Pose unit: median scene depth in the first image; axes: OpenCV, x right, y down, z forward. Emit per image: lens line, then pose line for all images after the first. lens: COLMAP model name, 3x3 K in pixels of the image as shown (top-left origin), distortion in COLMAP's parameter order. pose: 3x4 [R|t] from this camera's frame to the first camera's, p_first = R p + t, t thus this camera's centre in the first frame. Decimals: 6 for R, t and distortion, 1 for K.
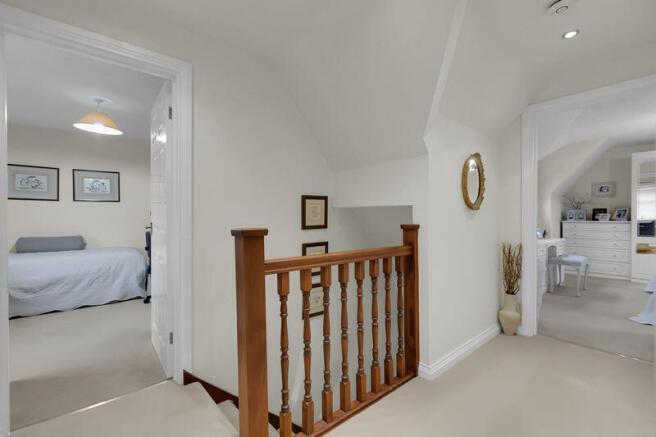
lens RADIAL K [[291.1, 0, 328.2], [0, 291.1, 218.0], [0, 0, 1]] dist [-0.001499, -0.000950]
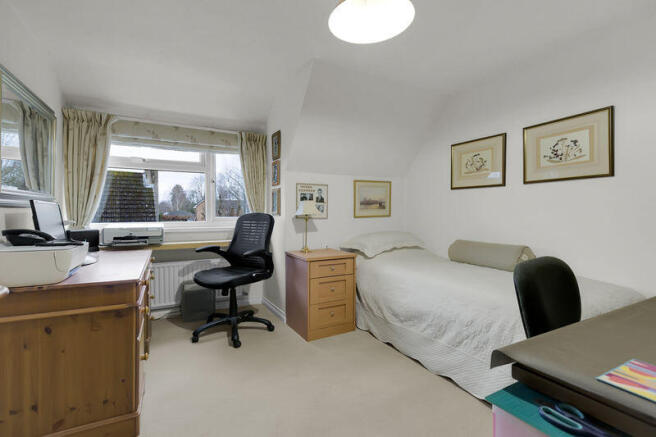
lens RADIAL K [[291.1, 0, 326.2], [0, 291.1, 217.1], [0, 0, 1]] dist [-0.001499, -0.000950]
pose [[-0.222287, 0.012912, -0.974896, -0.271532], [-0.003417, 0.999896, 0.014022, 0.000373], [0.974975, 0.006449, -0.222220, 0.880875]]
